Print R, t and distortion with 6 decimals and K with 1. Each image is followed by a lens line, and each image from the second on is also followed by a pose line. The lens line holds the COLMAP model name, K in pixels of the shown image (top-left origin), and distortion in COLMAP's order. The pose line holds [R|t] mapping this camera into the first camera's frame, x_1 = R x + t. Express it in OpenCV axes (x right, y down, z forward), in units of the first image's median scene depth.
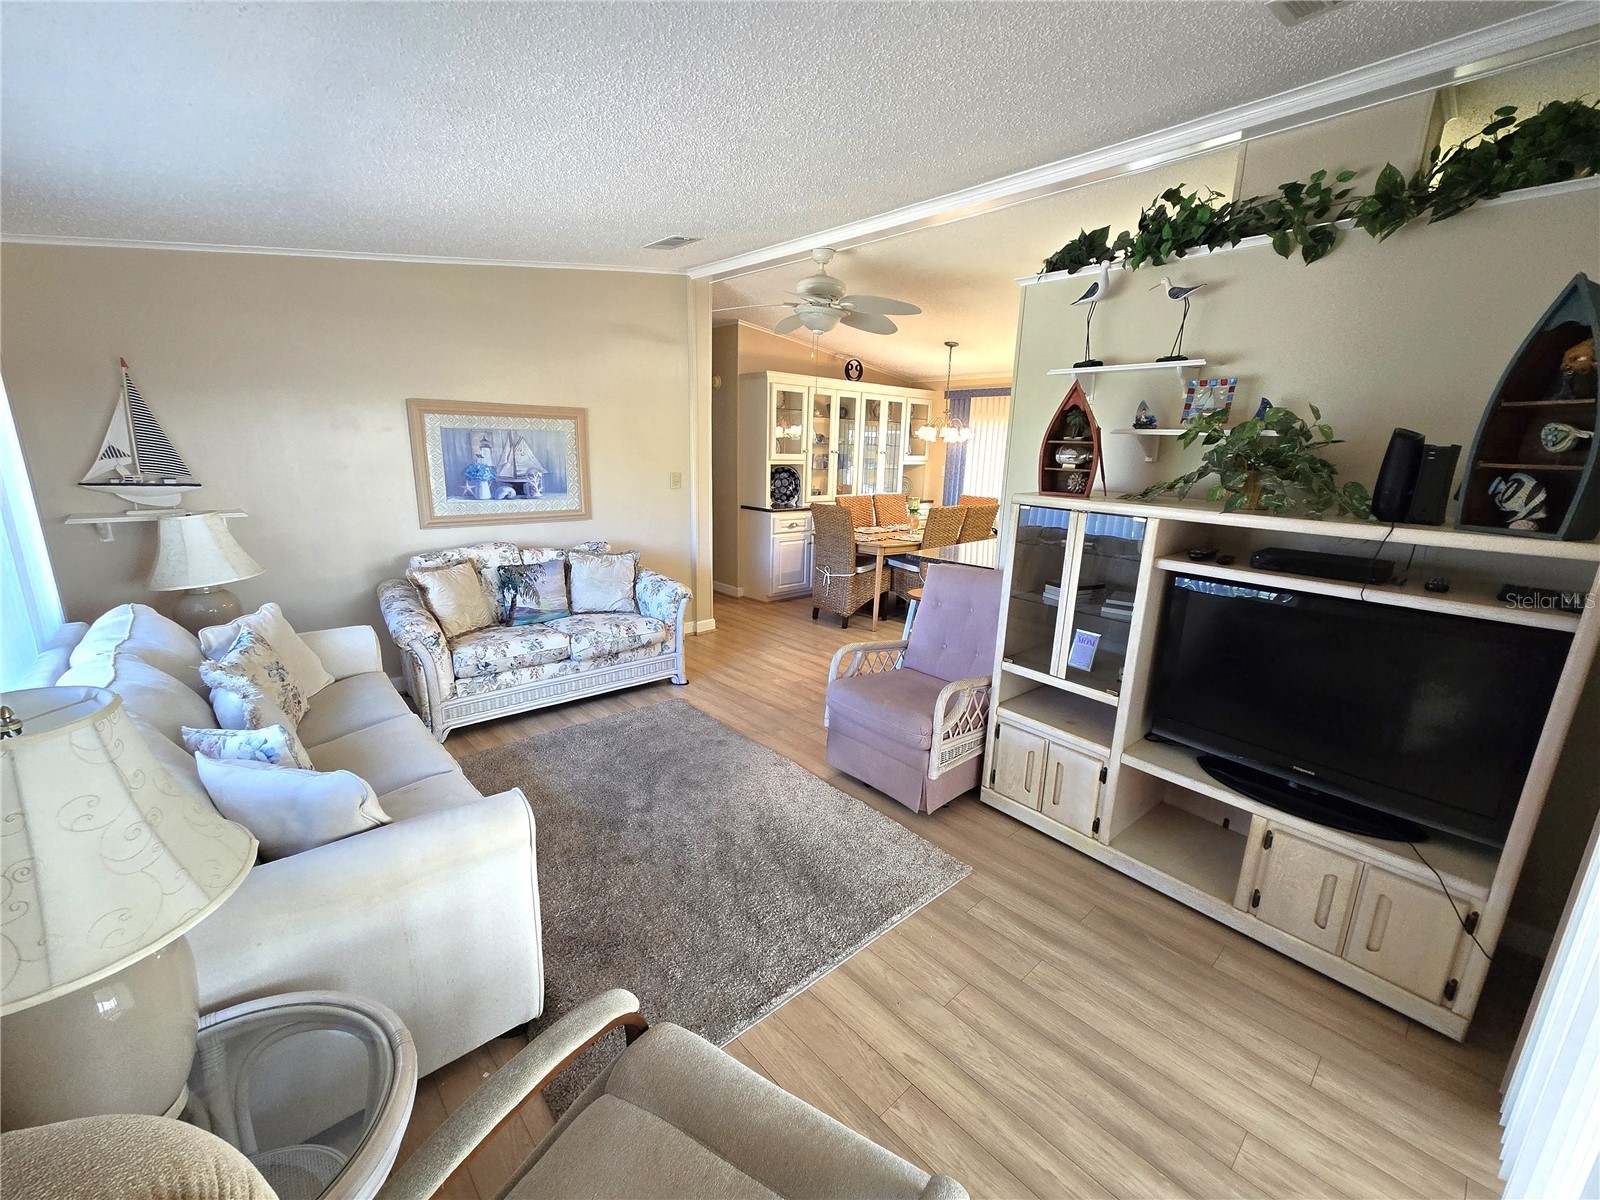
lens RADIAL K [[655.1, 0, 806.8], [0, 655.1, 603.8], [0, 0, 1]] dist [0.000893, 0.000854]
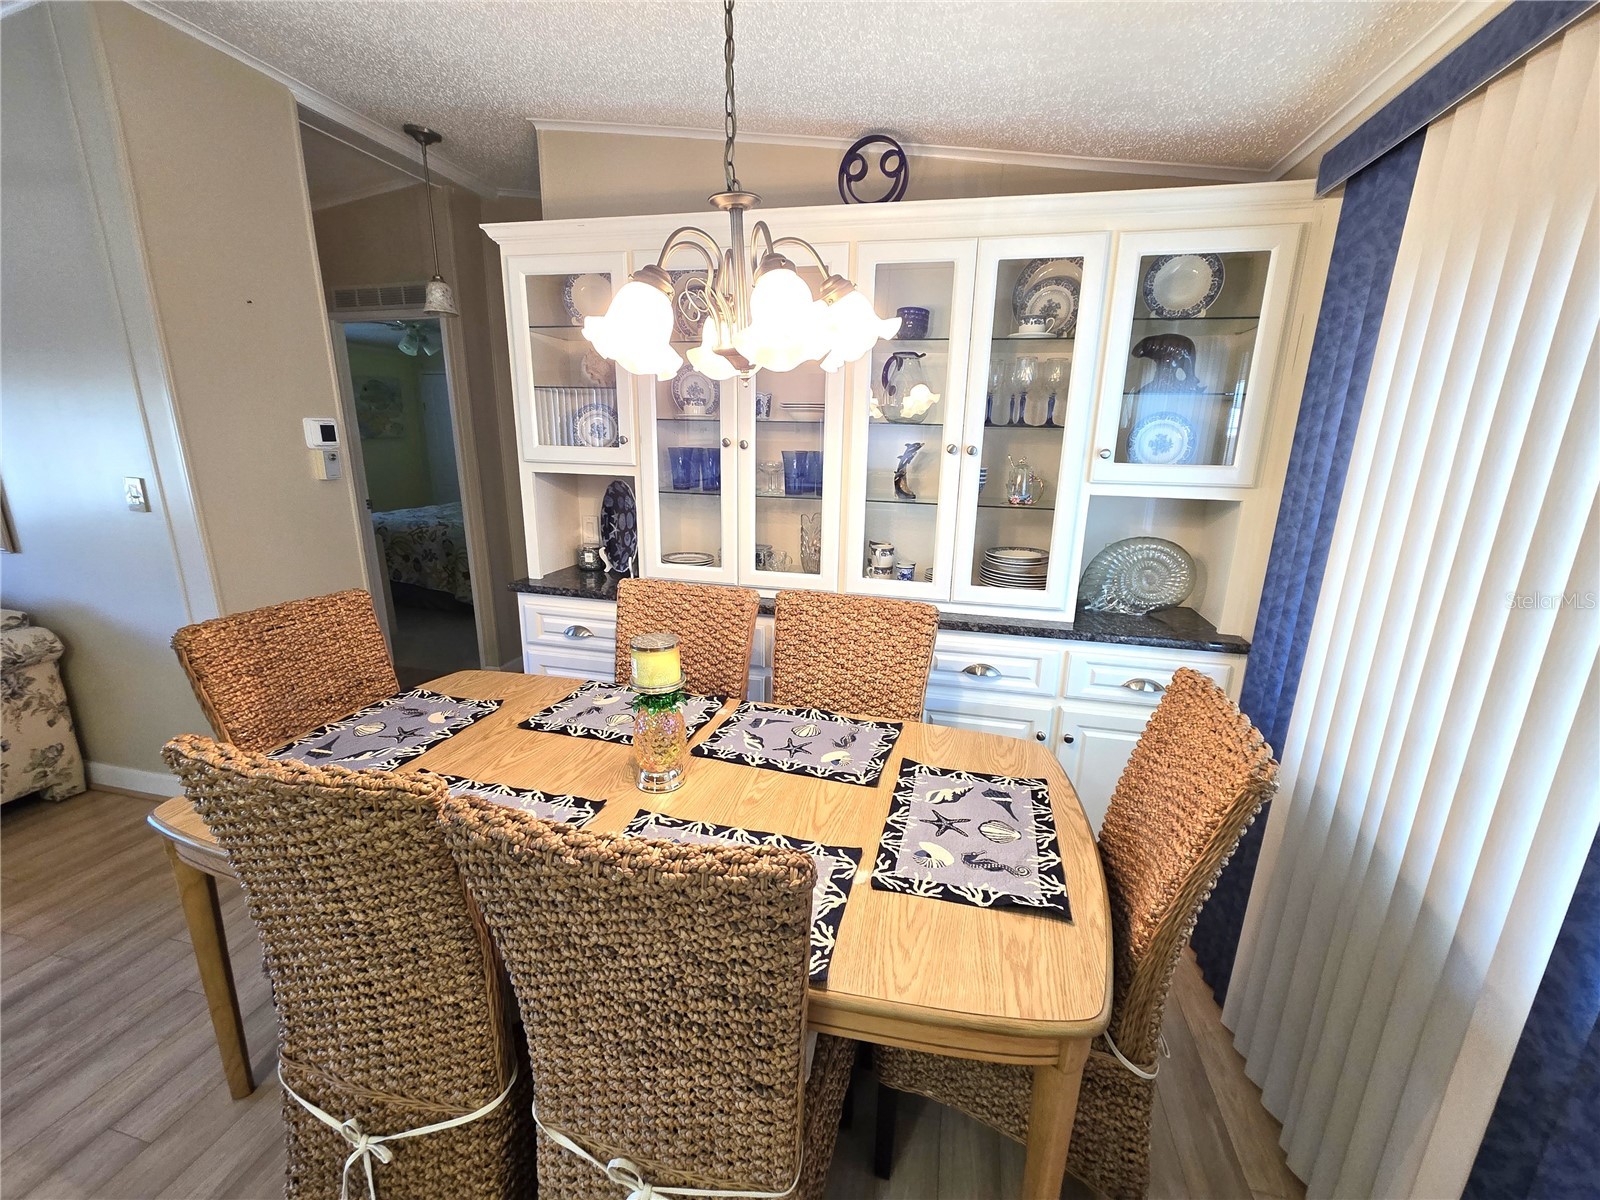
lens RADIAL K [[655.1, 0, 806.8], [0, 655.1, 603.8], [0, 0, 1]] dist [0.000893, 0.000854]
pose [[0.562488, 0.195422, -0.803379, 0.362783], [-0.203216, 0.974536, 0.094774, -0.200194], [0.801443, 0.109951, 0.587877, 0.878977]]
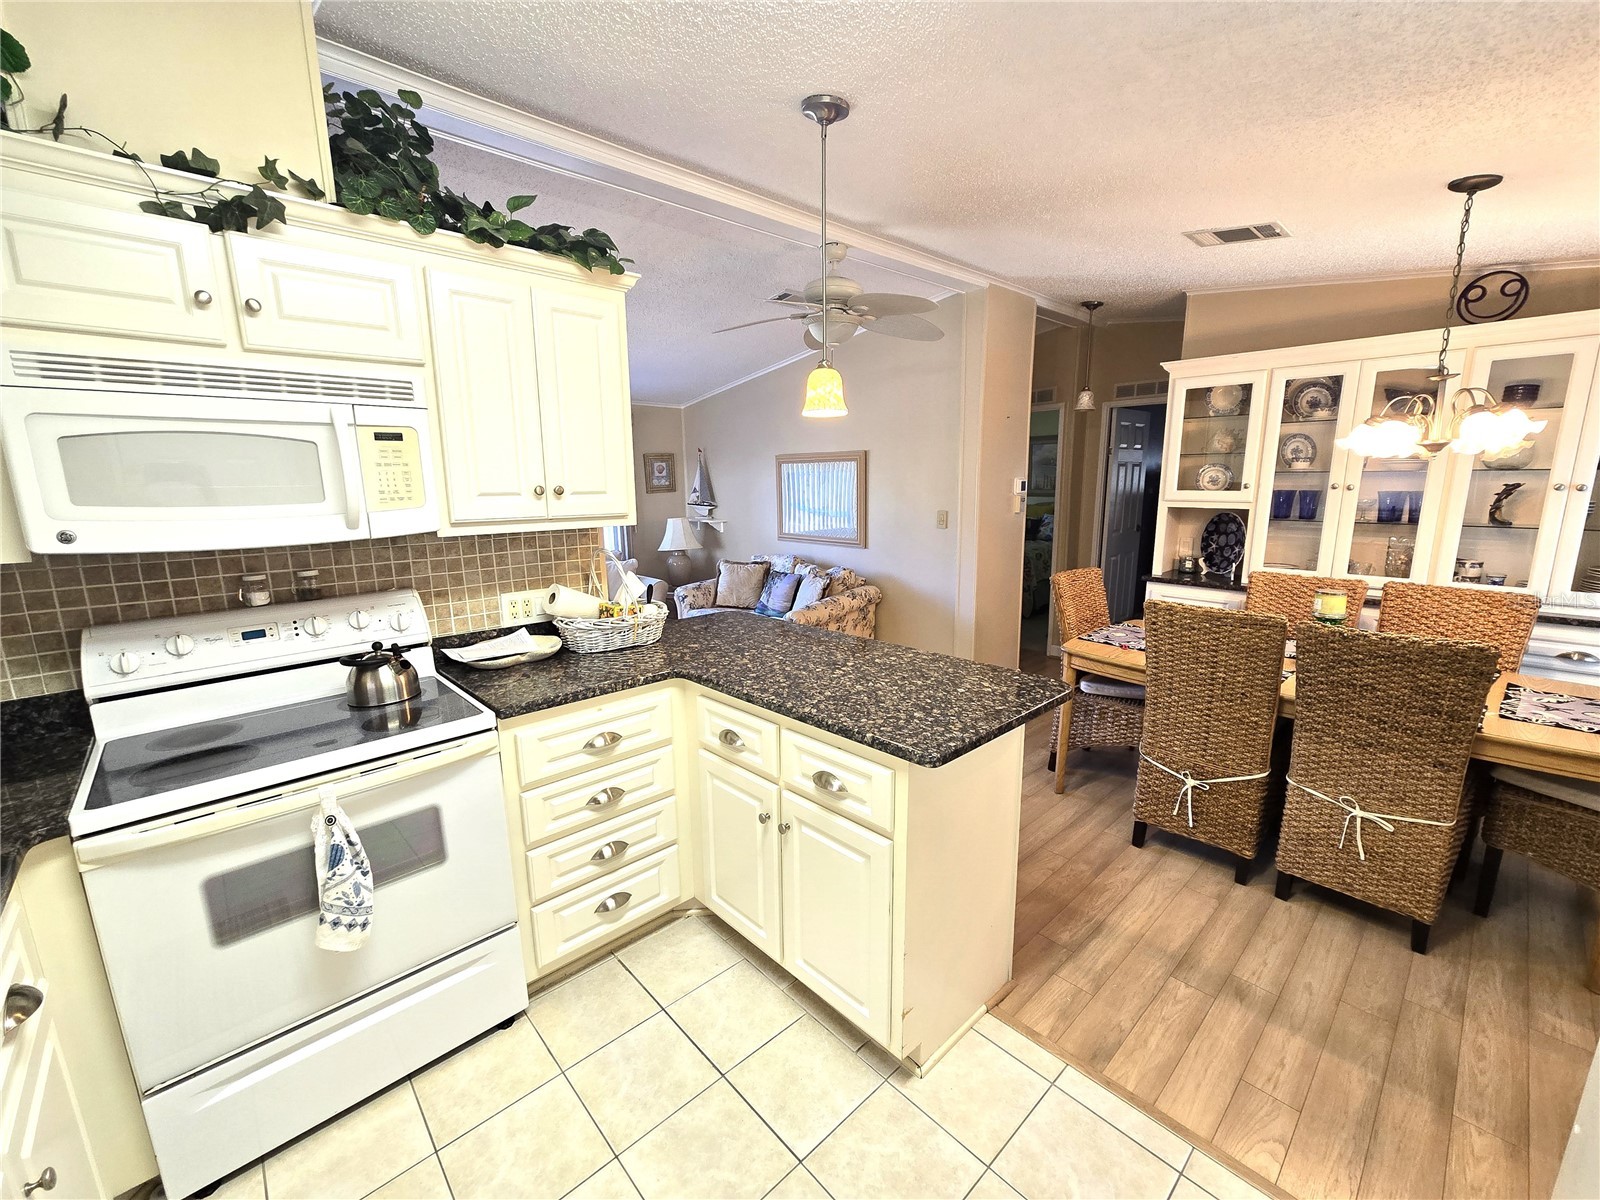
lens RADIAL K [[655.1, 0, 806.8], [0, 655.1, 603.8], [0, 0, 1]] dist [0.000893, 0.000854]
pose [[0.011581, 0.164702, -0.986275, 0.565288], [-0.228393, 0.960704, 0.157750, -0.138888], [0.973500, 0.223431, 0.048743, 0.628190]]
